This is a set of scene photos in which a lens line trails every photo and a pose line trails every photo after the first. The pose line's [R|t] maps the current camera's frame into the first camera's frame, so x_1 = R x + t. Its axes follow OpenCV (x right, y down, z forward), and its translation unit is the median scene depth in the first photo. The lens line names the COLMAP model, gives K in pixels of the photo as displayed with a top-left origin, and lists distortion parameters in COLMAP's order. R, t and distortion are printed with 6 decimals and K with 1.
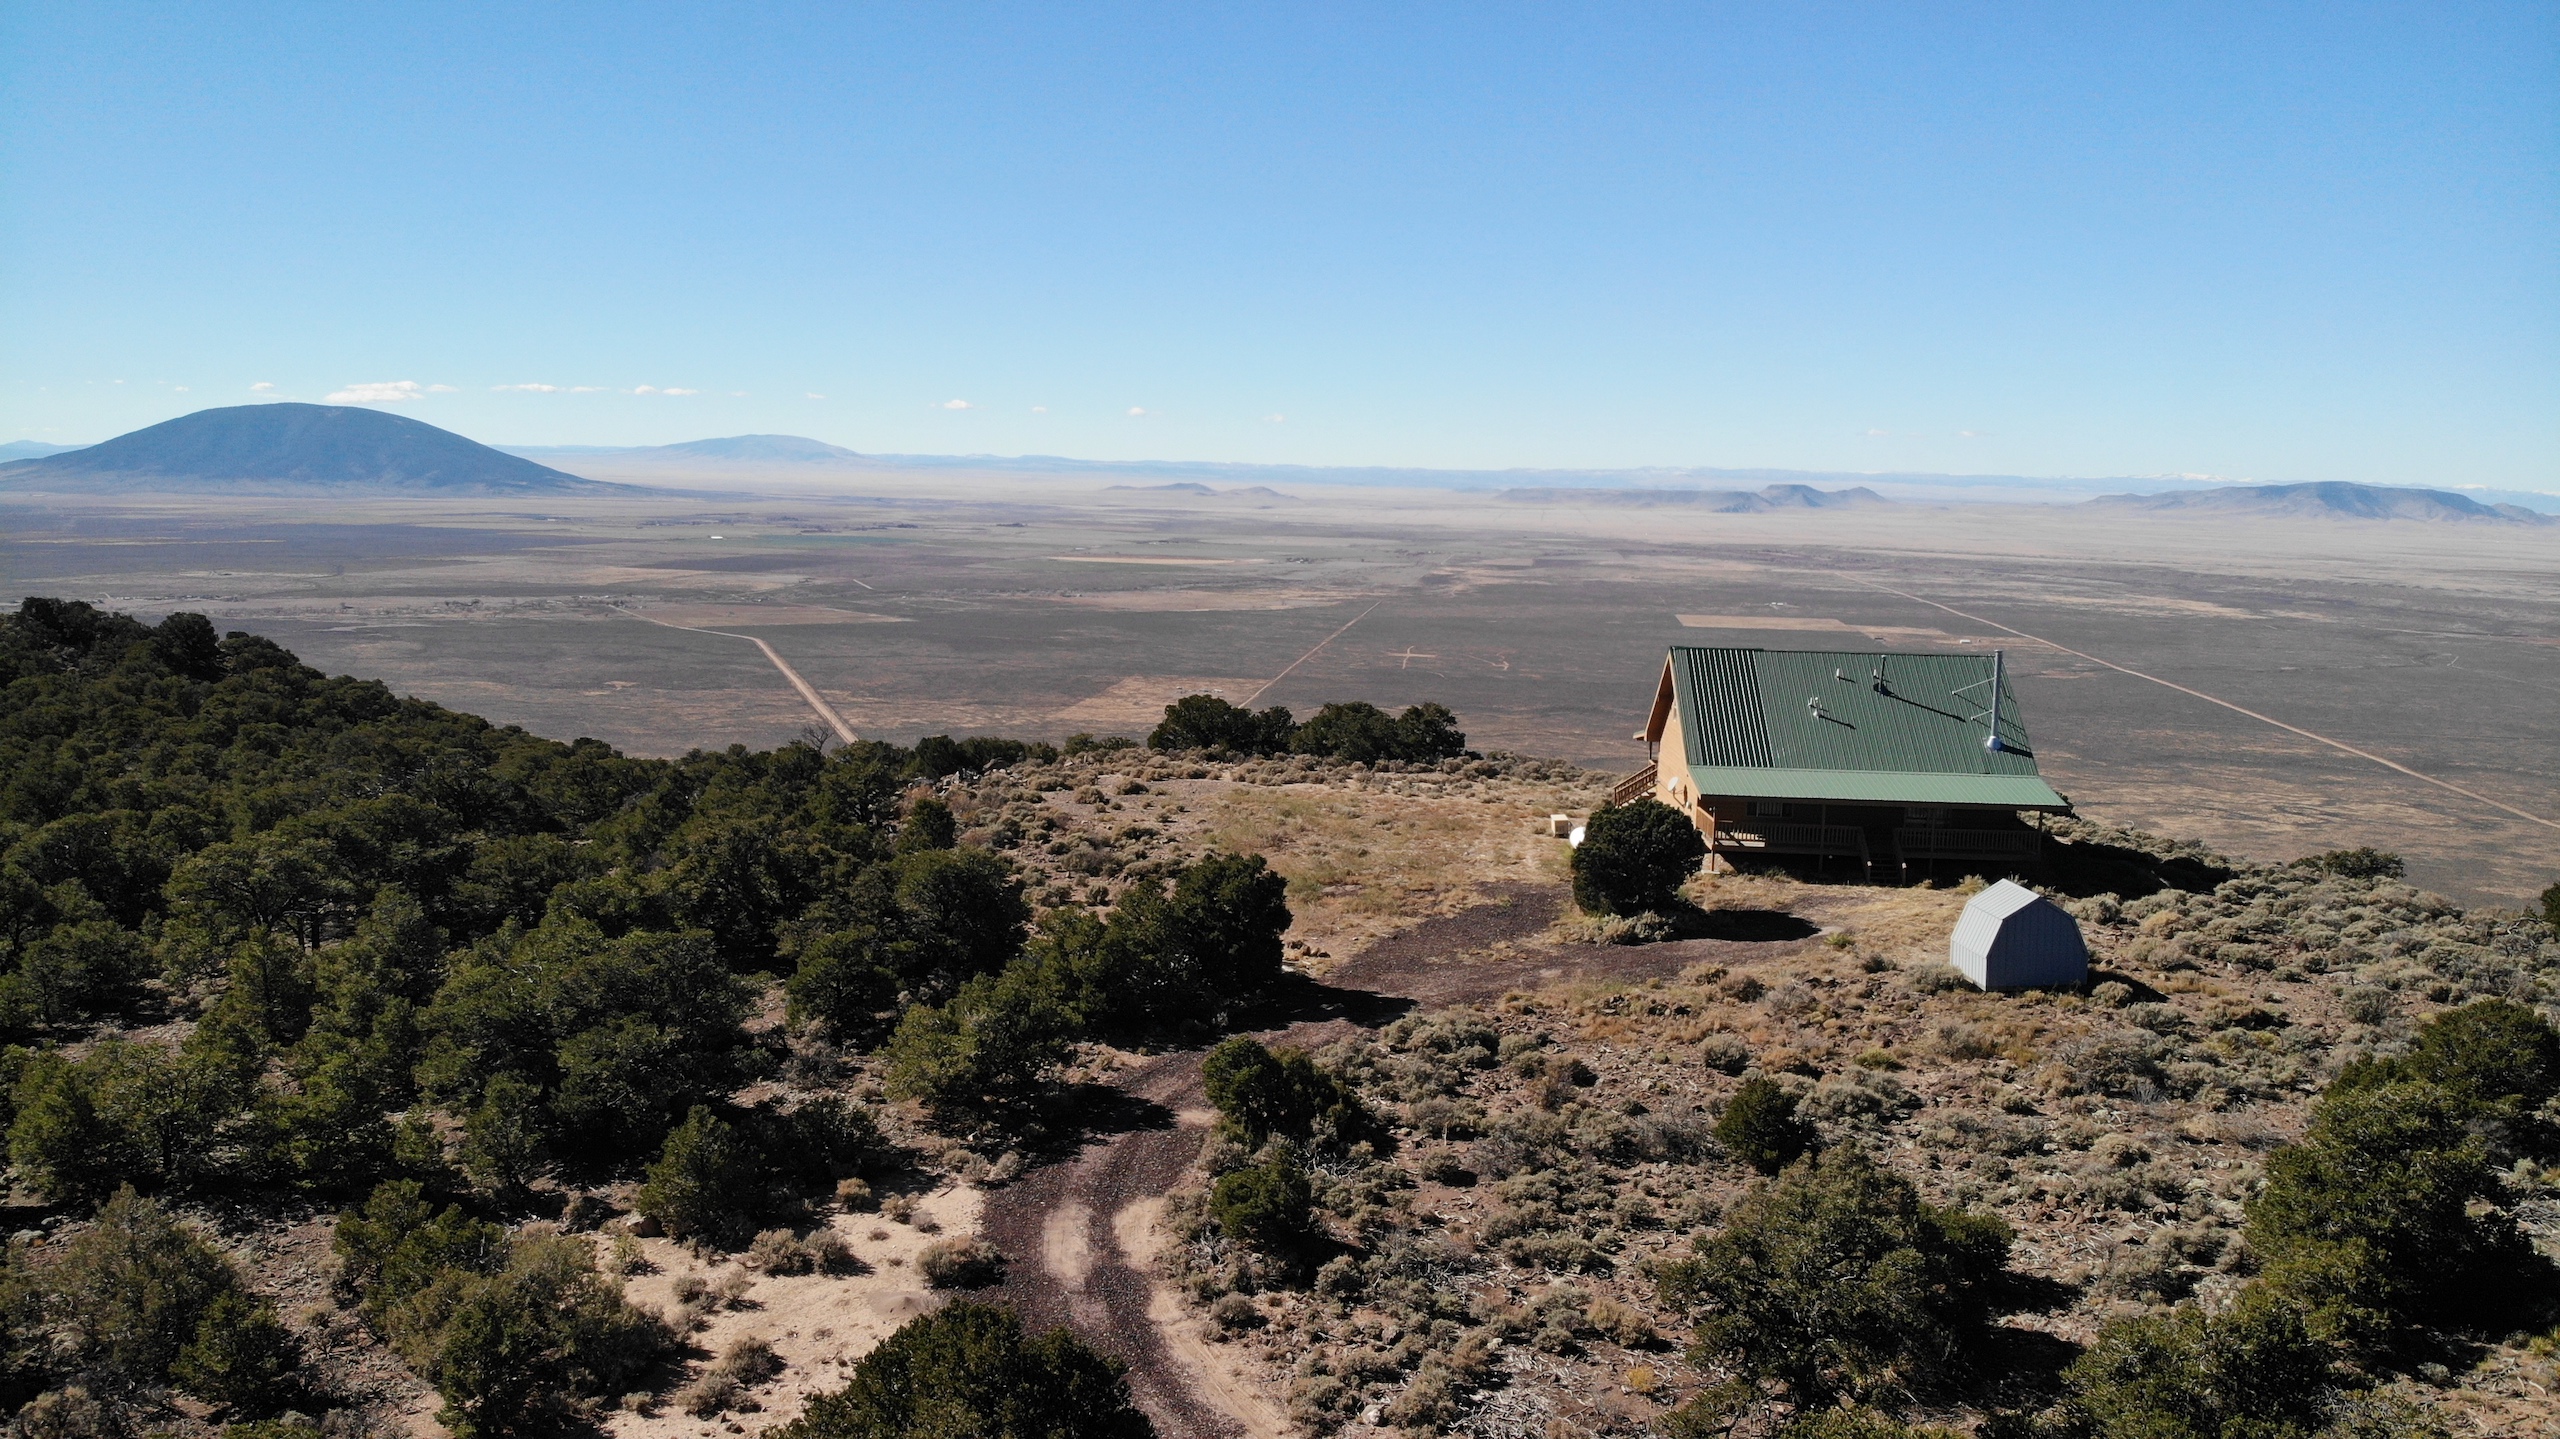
lens RADIAL K [[1869.2, 0, 1268.9], [0, 1869.2, 706.3], [0, 0, 1]] dist [0.105686, -0.220312]
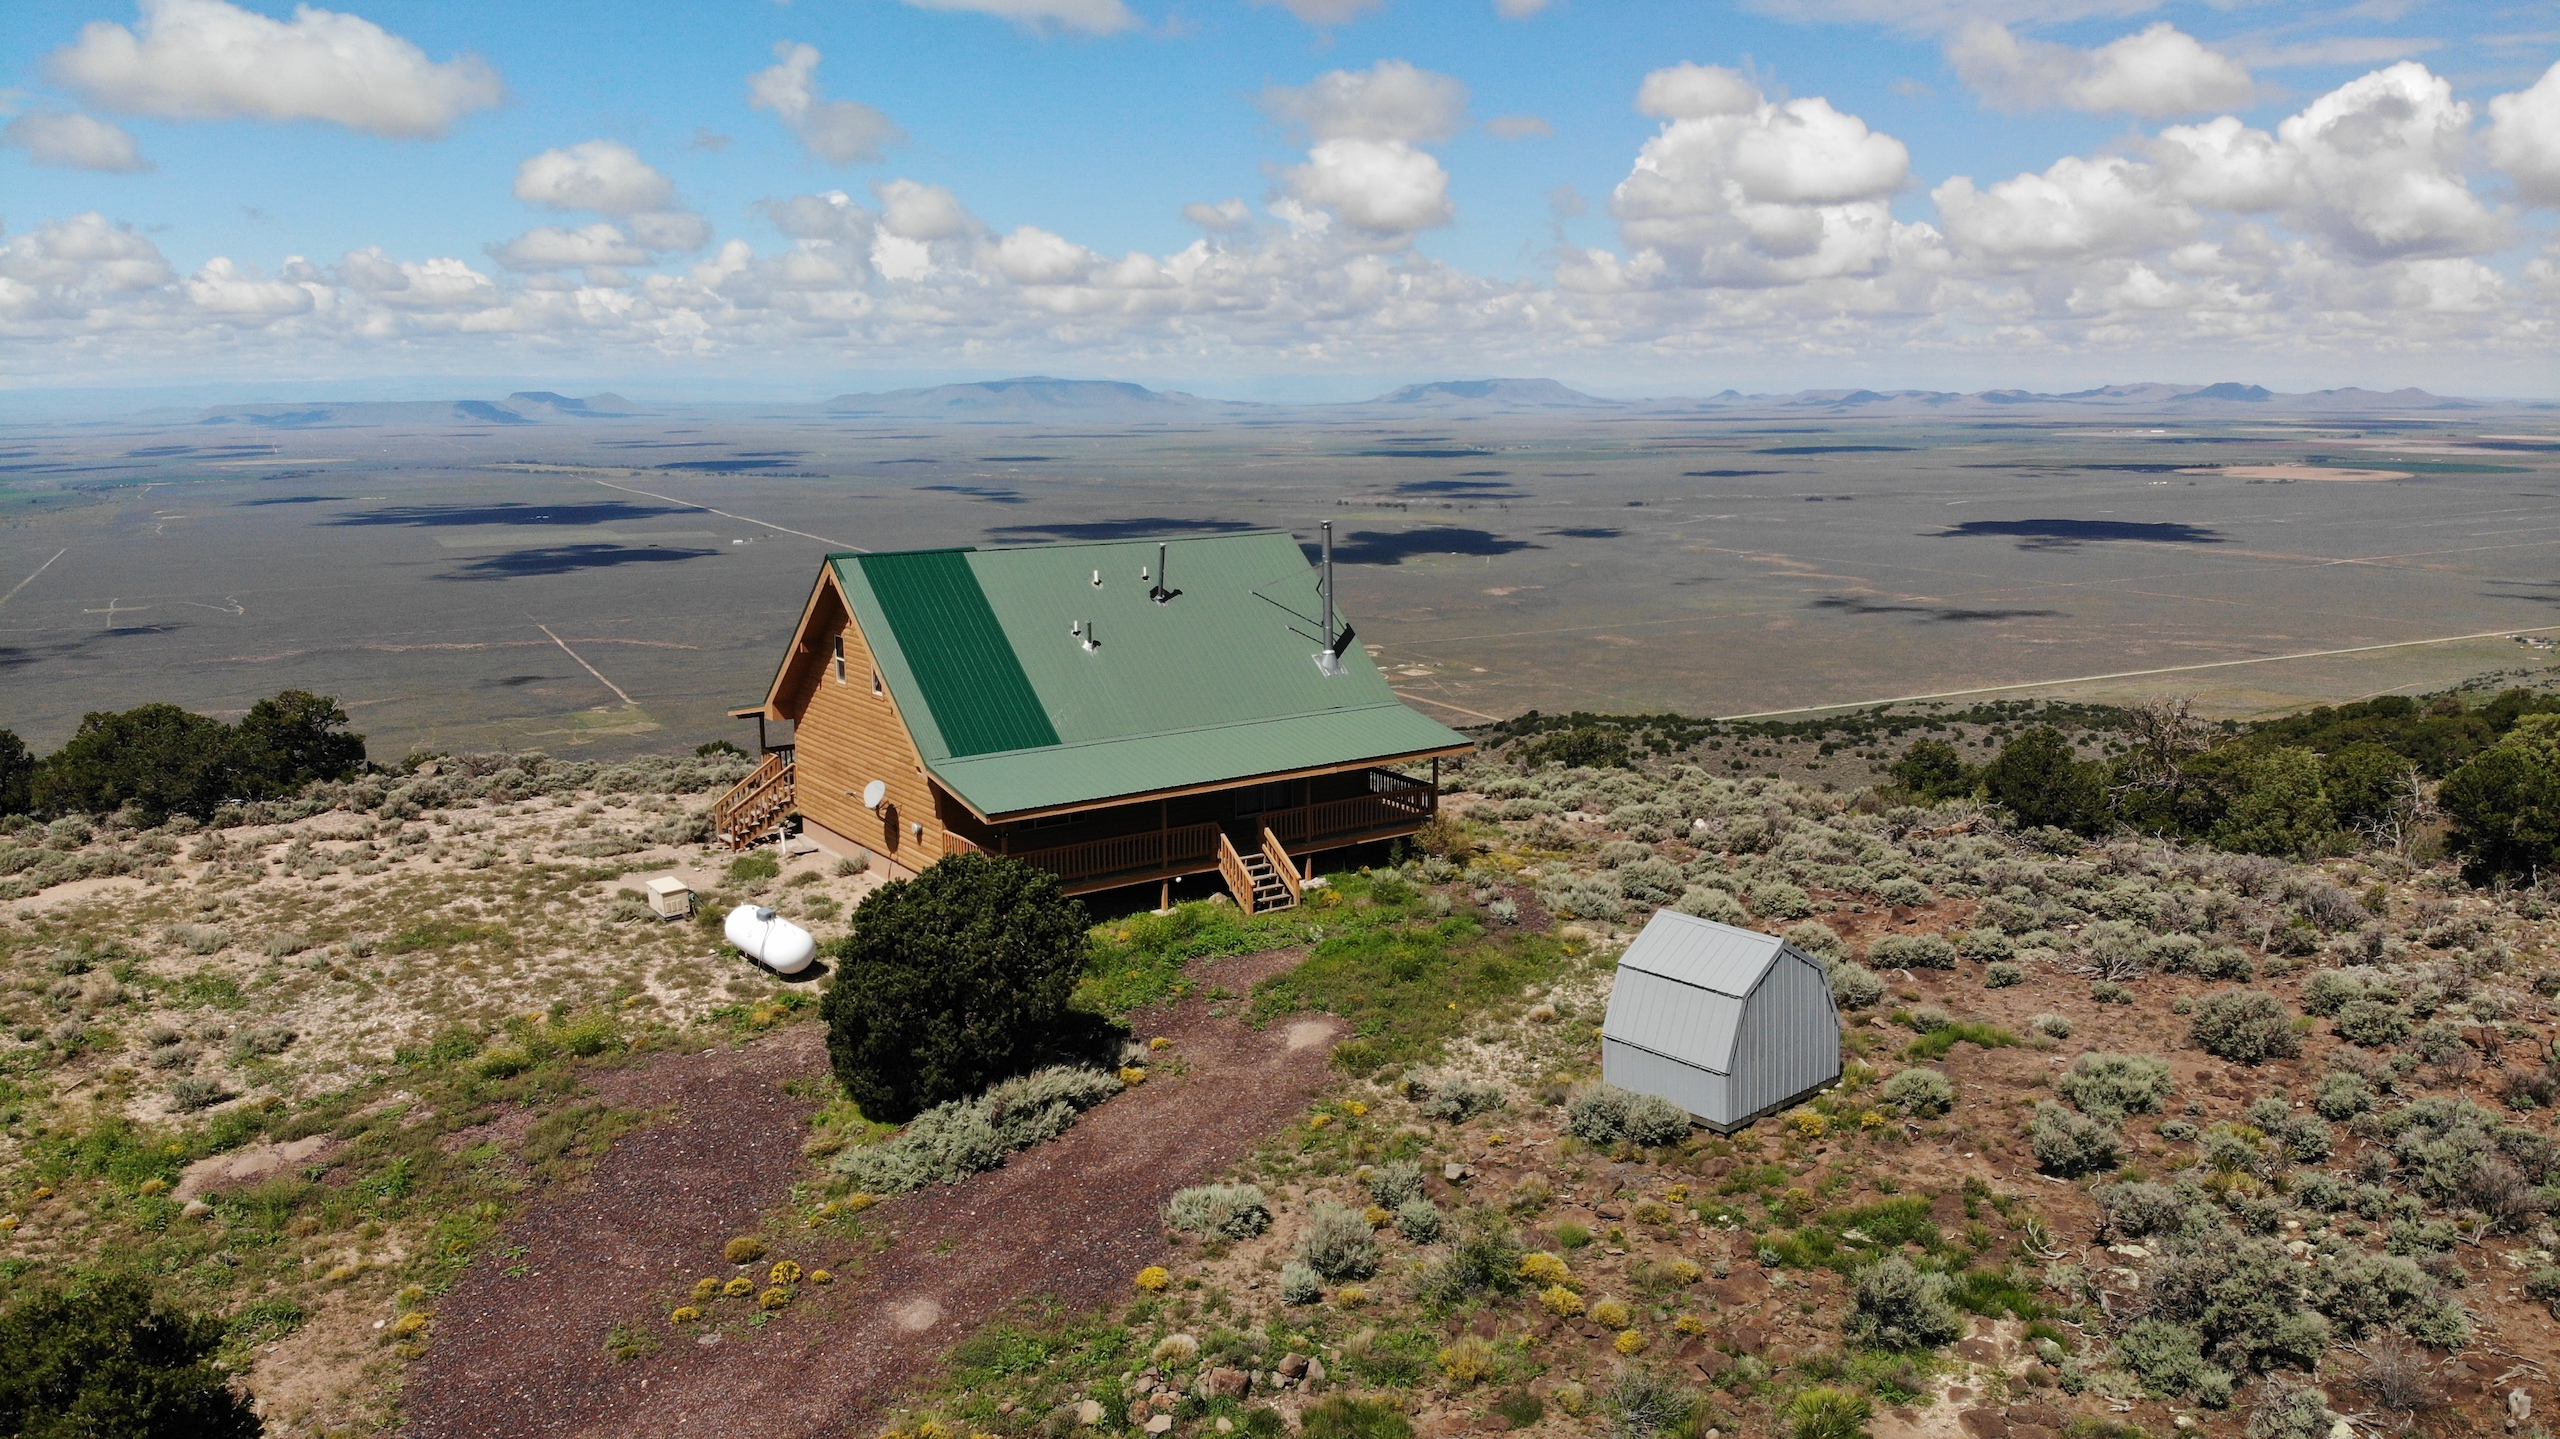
lens RADIAL K [[1882.2, 0, 1280.0], [0, 1882.2, 719.5], [0, 0, 1]] dist [0.046929, -0.136792]
pose [[0.797670, -0.135038, 0.587781, -0.017290], [0.102682, 0.990789, 0.088278, -0.014600], [-0.594288, -0.010062, 0.804189, 0.355121]]
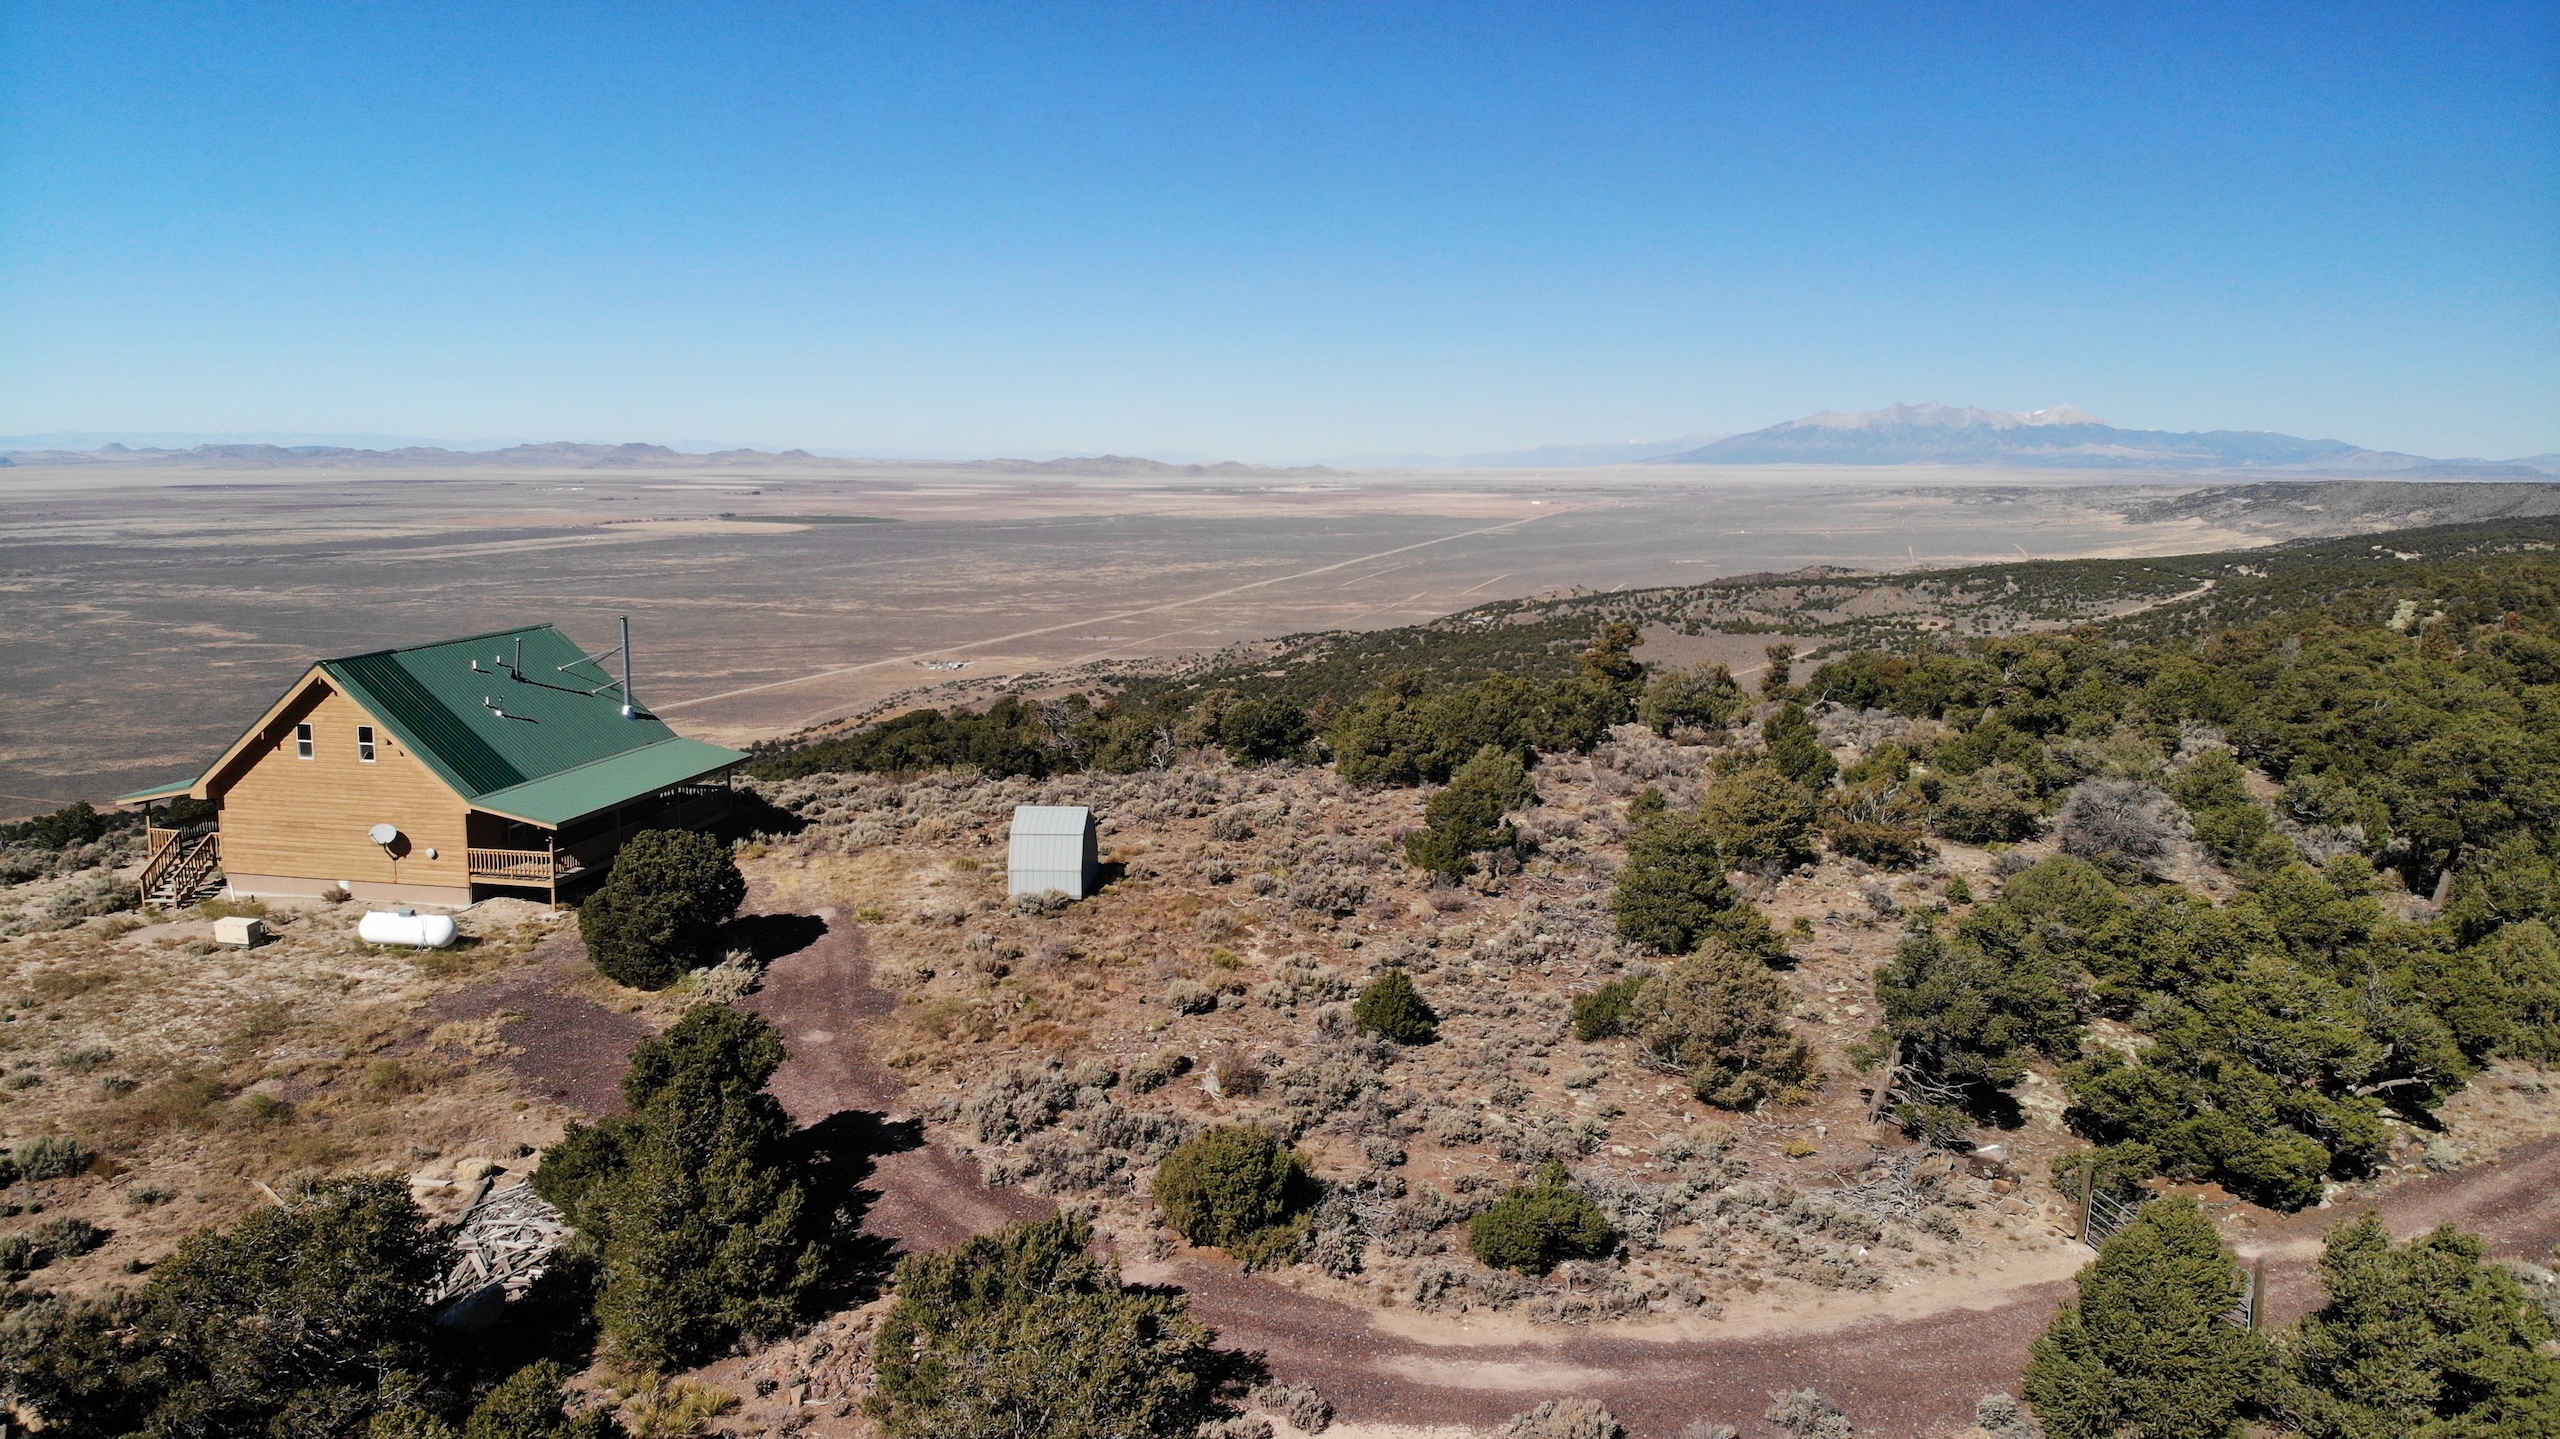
lens RADIAL K [[1869.2, 0, 1268.9], [0, 1869.2, 706.3], [0, 0, 1]] dist [0.105686, -0.220312]
pose [[0.147205, -0.159165, 0.976216, -0.376275], [0.119361, 0.982614, 0.142209, -0.059996], [-0.981878, 0.095588, 0.163644, 0.387671]]
